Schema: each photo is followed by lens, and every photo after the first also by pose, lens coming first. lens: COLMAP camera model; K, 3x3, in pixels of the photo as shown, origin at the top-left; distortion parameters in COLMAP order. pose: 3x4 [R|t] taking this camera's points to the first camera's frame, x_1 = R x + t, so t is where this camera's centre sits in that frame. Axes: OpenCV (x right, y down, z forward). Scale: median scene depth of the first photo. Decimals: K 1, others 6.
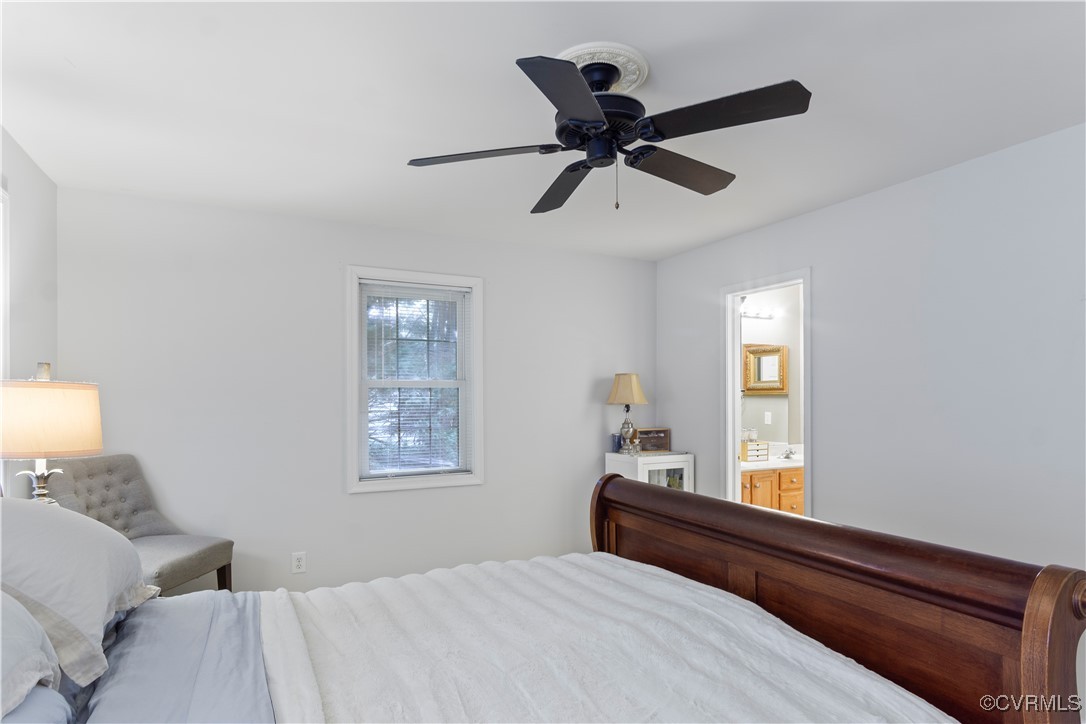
lens RADIAL K [[609.6, 0, 540.8], [0, 609.6, 396.6], [0, 0, 1]] dist [-0.001626, 0.000097]
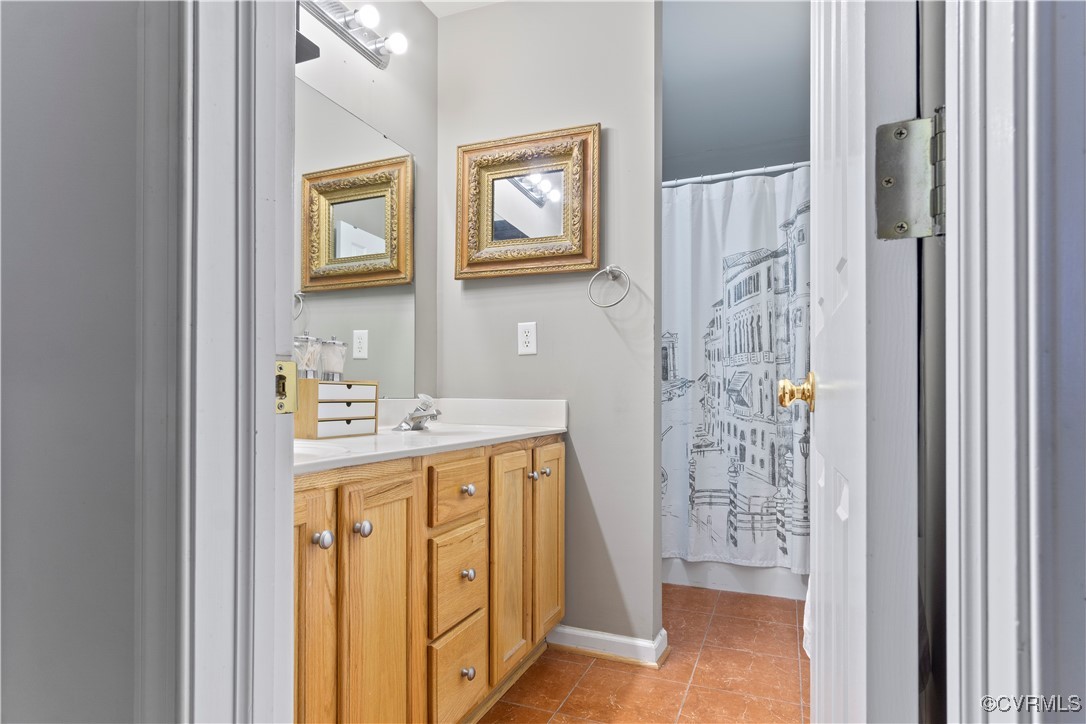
lens RADIAL K [[609.6, 0, 540.8], [0, 609.6, 396.6], [0, 0, 1]] dist [-0.001626, 0.000097]
pose [[0.767292, 0.004191, 0.641284, 0.246126], [-0.004682, 0.999989, -0.000933, 0.091393], [-0.641280, -0.002287, 0.767303, 0.744552]]
